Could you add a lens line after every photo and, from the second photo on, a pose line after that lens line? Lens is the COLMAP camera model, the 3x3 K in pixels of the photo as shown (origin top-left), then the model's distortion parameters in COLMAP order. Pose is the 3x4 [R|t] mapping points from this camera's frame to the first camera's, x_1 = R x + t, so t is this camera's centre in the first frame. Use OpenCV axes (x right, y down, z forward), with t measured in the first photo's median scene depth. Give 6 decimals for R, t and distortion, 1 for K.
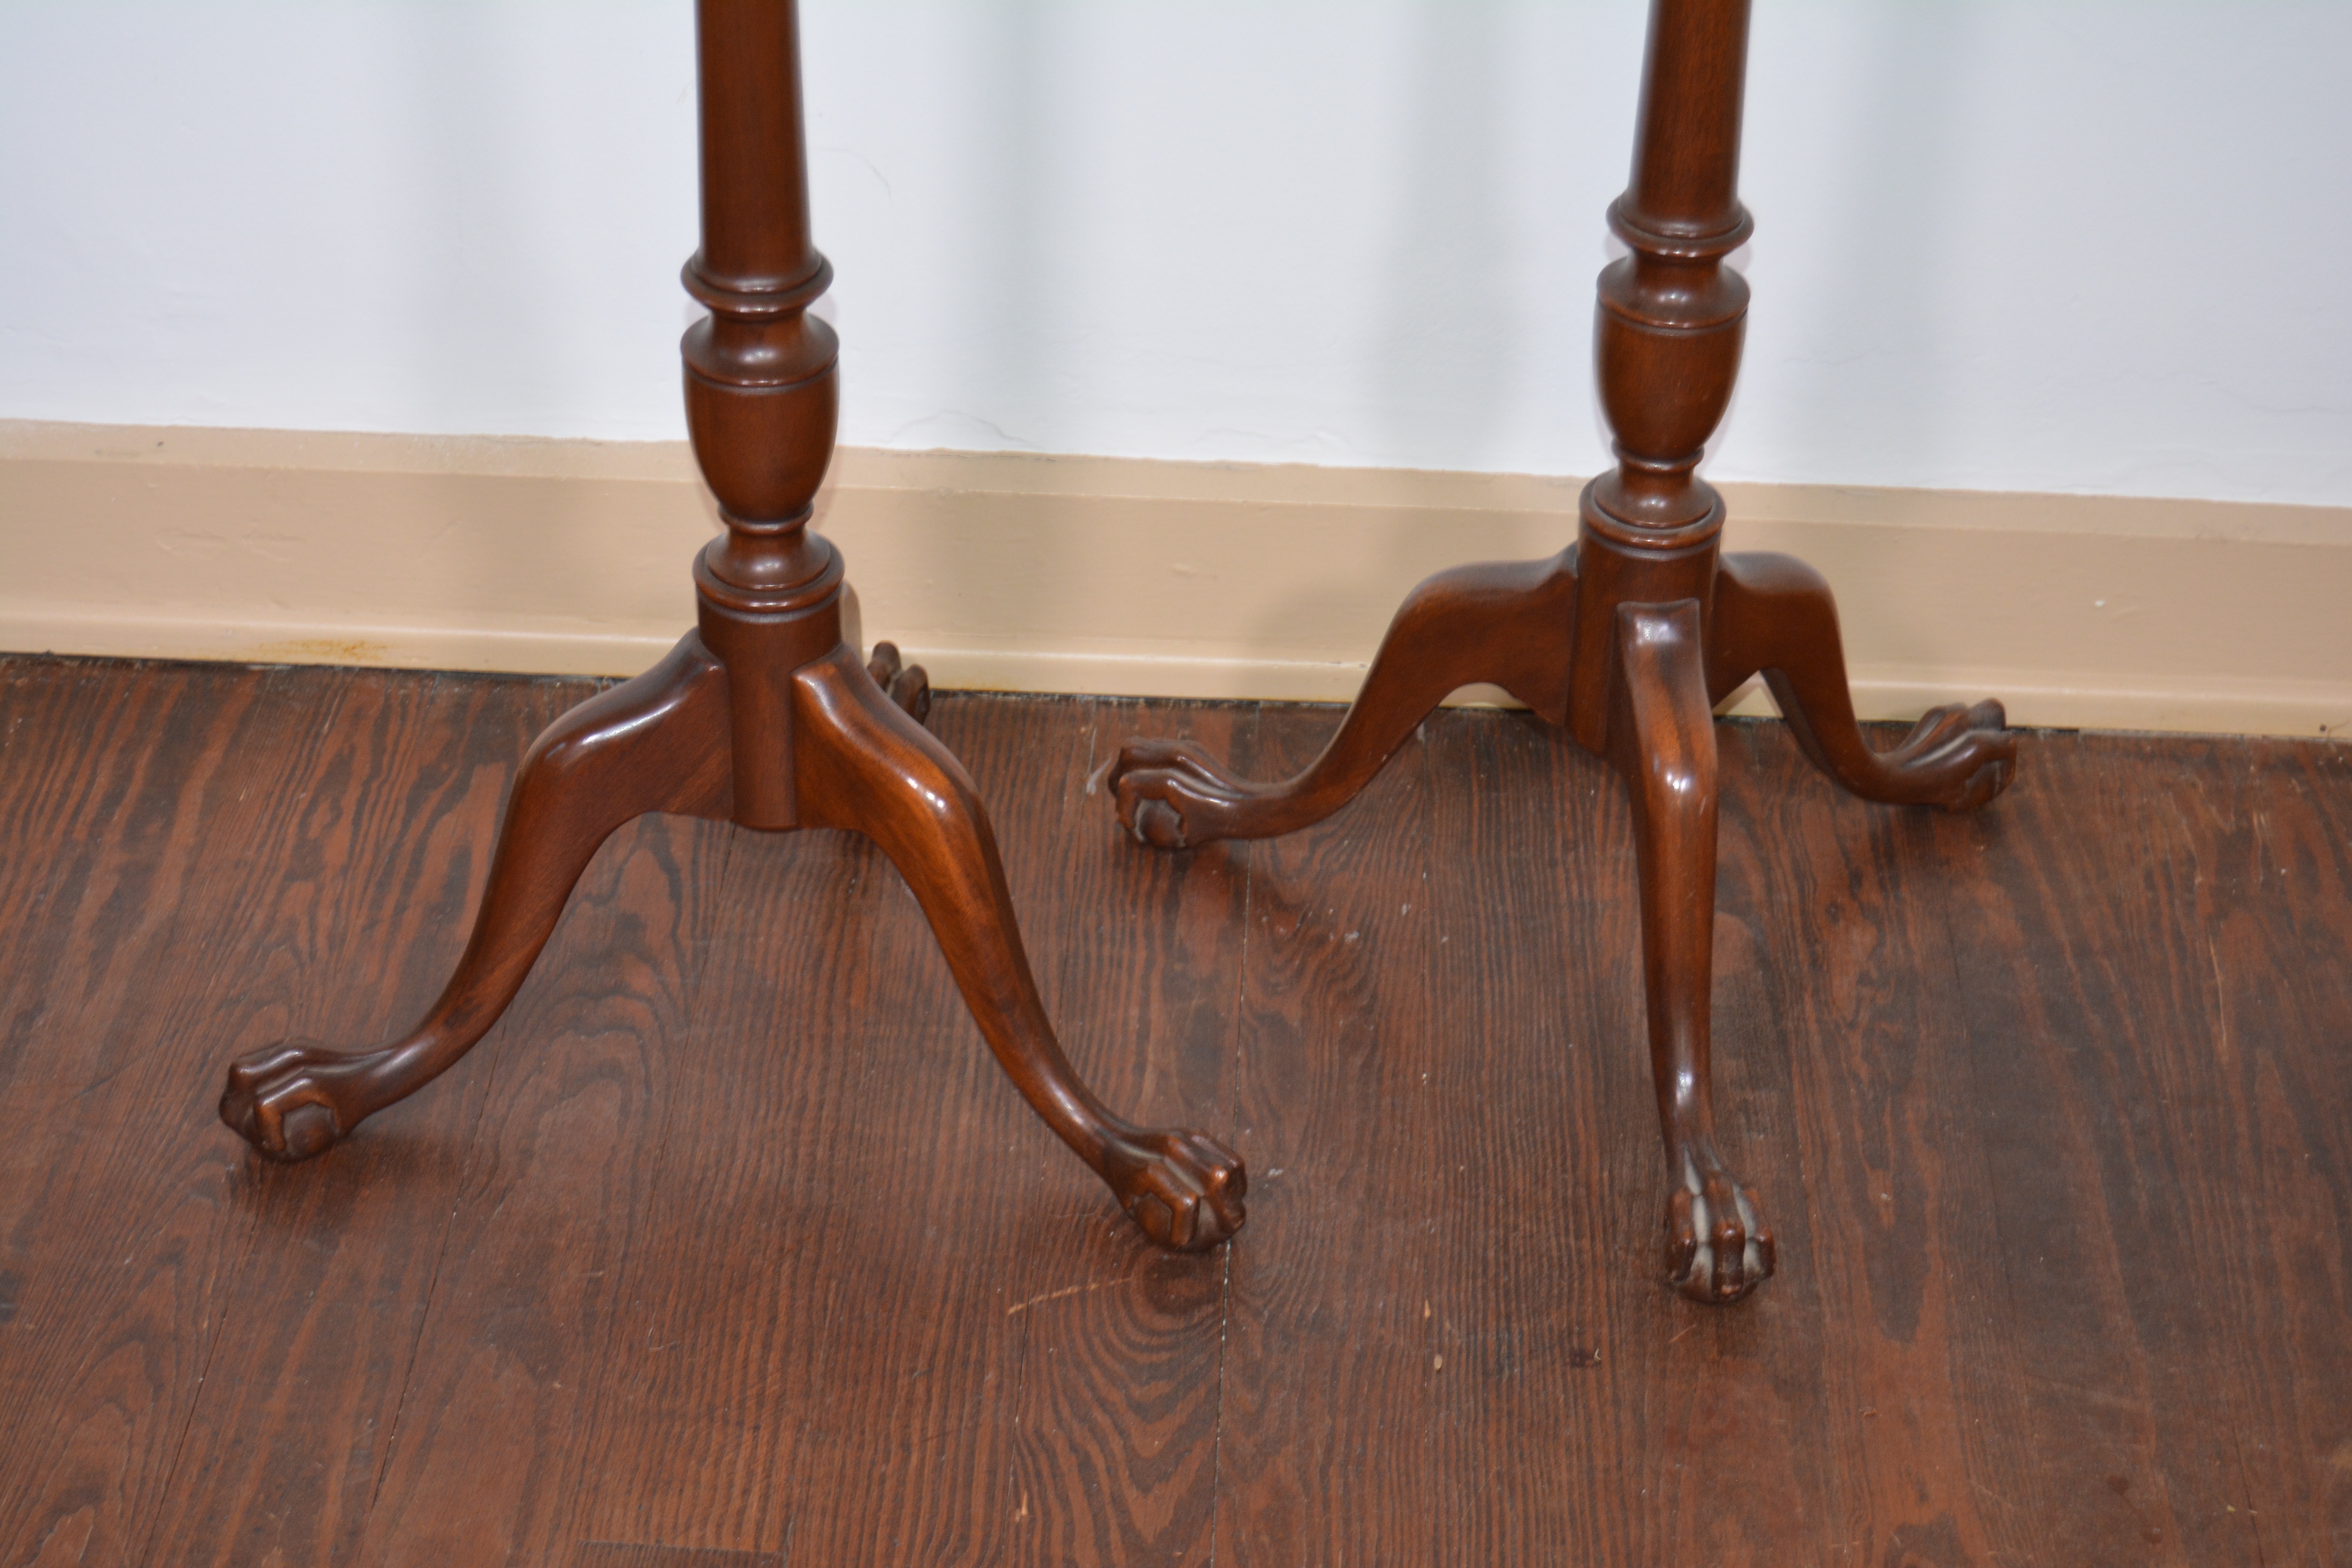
lens RADIAL K [[4125.1, 0, 1176.0], [0, 4125.1, 784.0], [0, 0, 1]] dist [-0.018494, -0.159591]
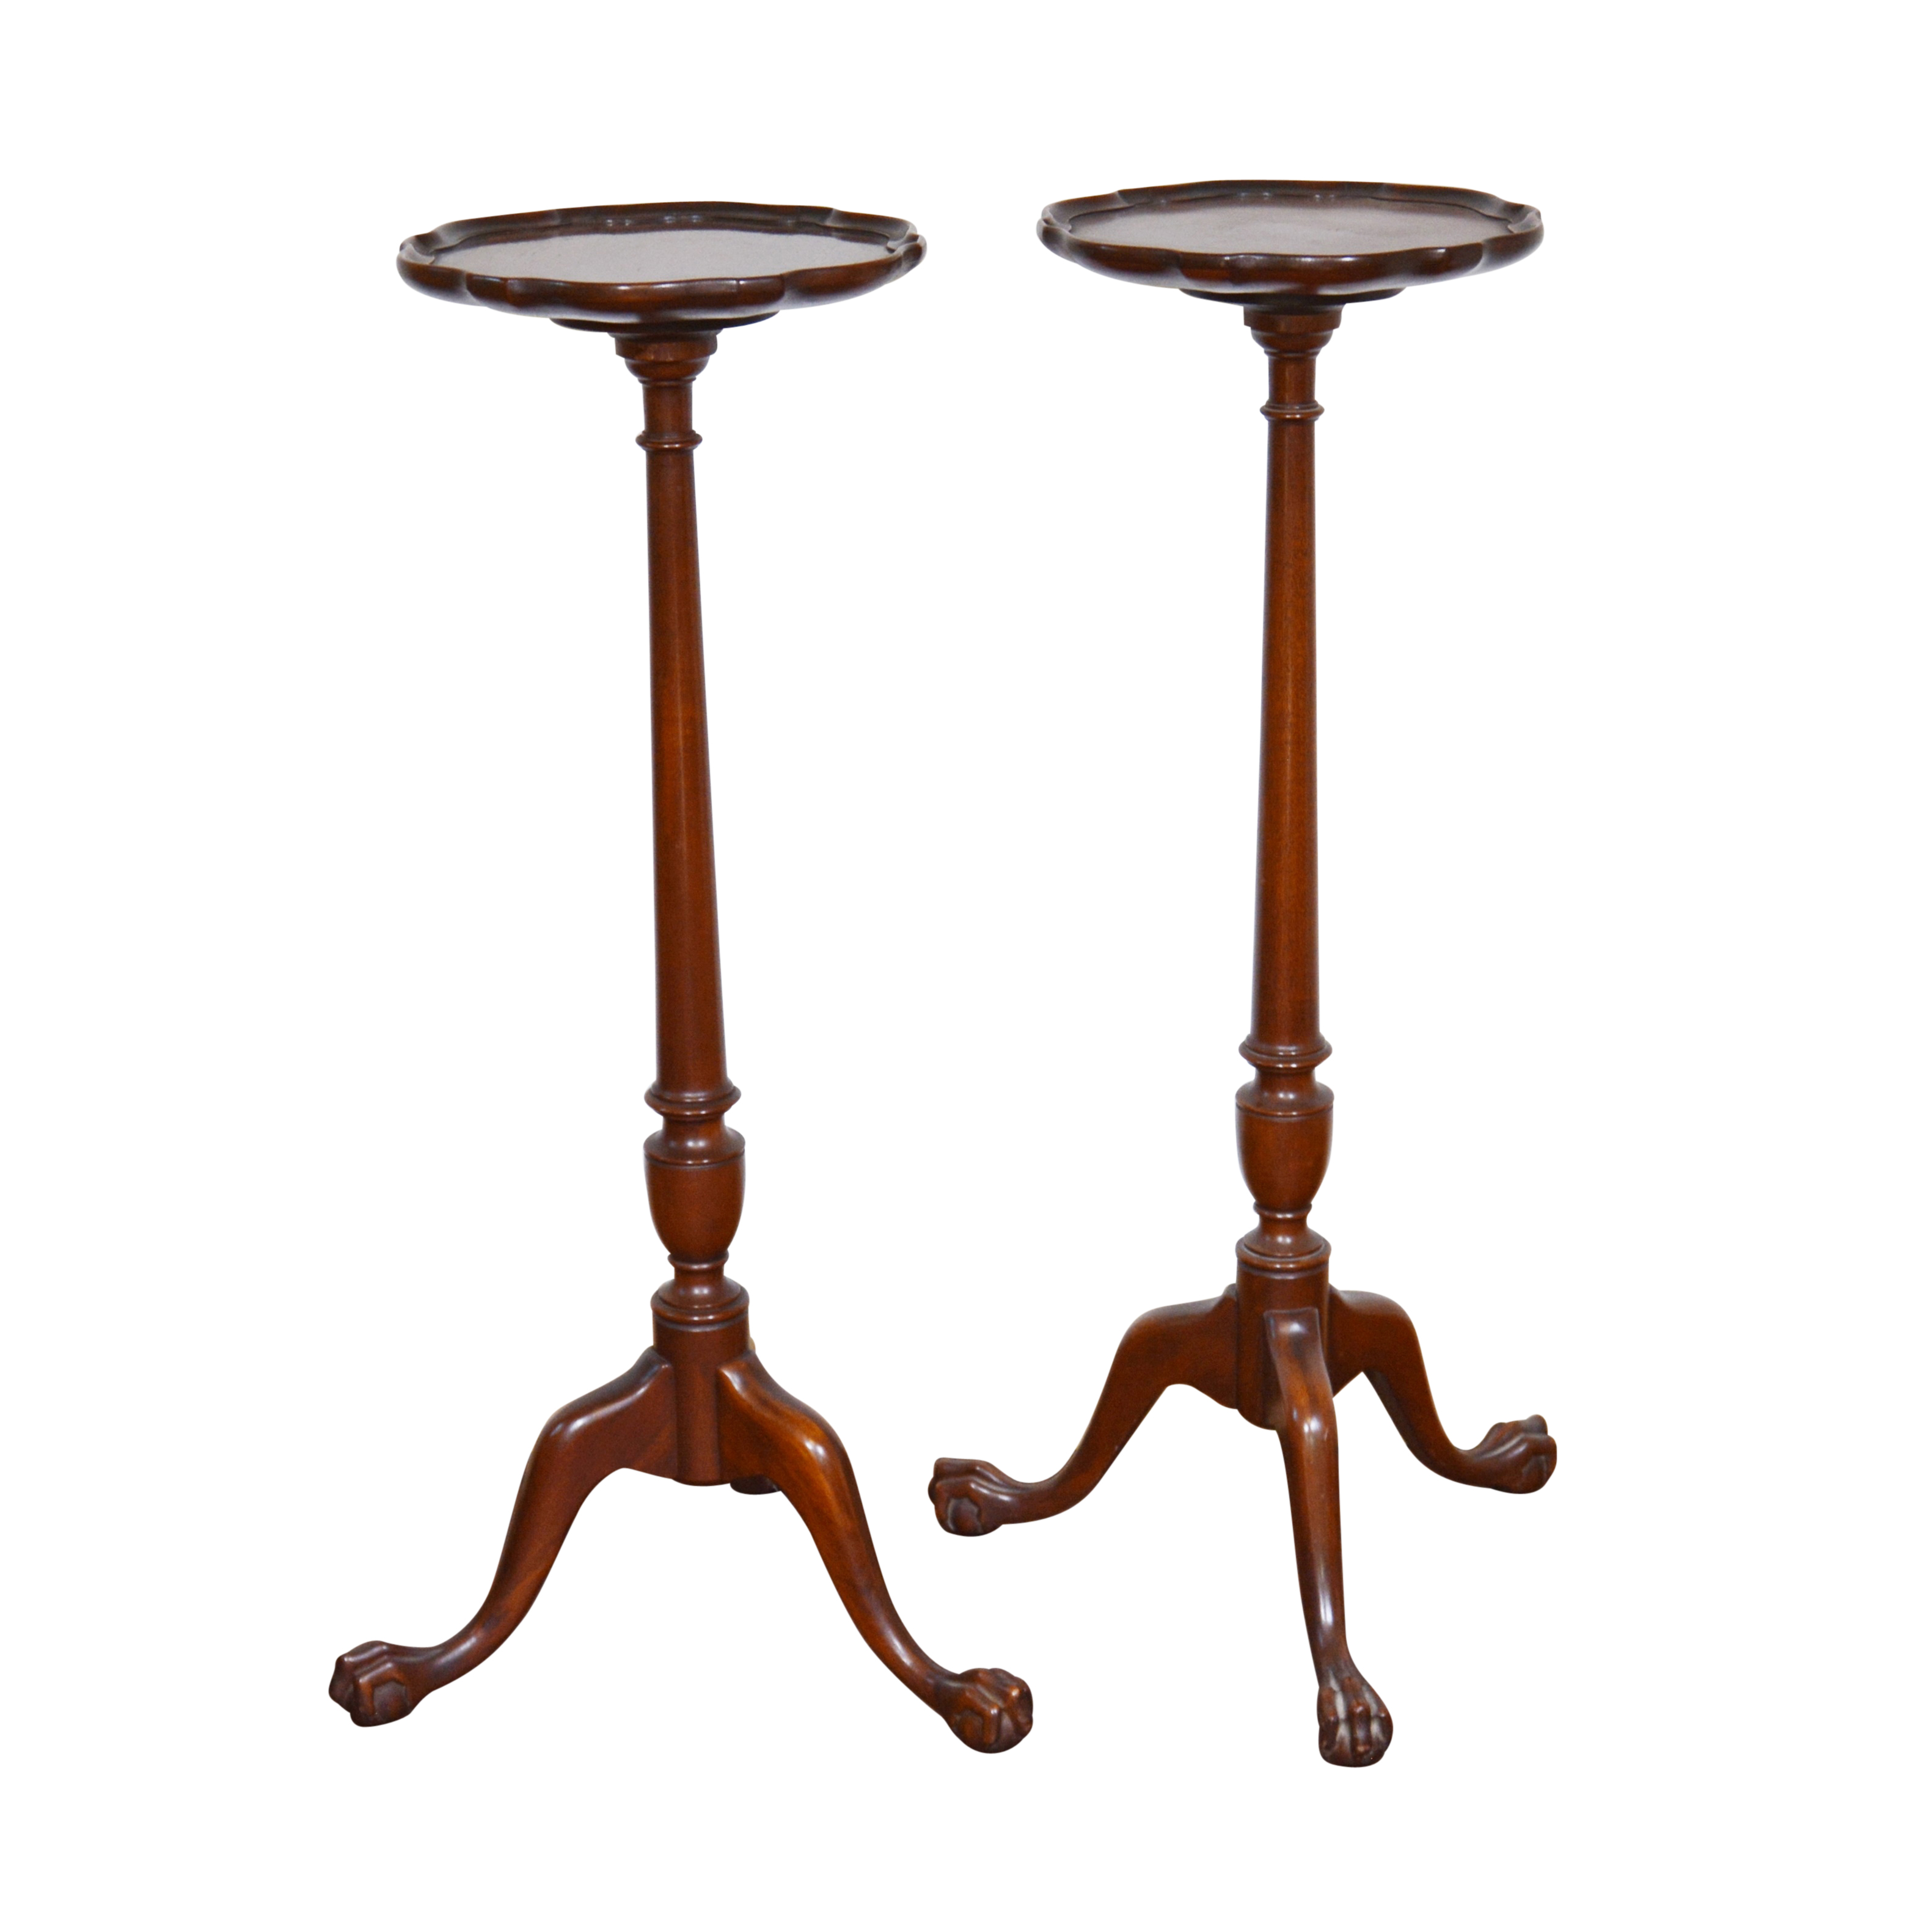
lens RADIAL K [[4188.7, 0, 968.7], [0, 4188.7, 1054.4], [0, 0, 1]] dist [-0.042306, -0.377654]
pose [[0.999315, -0.036157, 0.007825, -0.008984], [0.036899, 0.958954, -0.281150, 0.295304], [0.002662, 0.281246, 0.959632, -0.497551]]
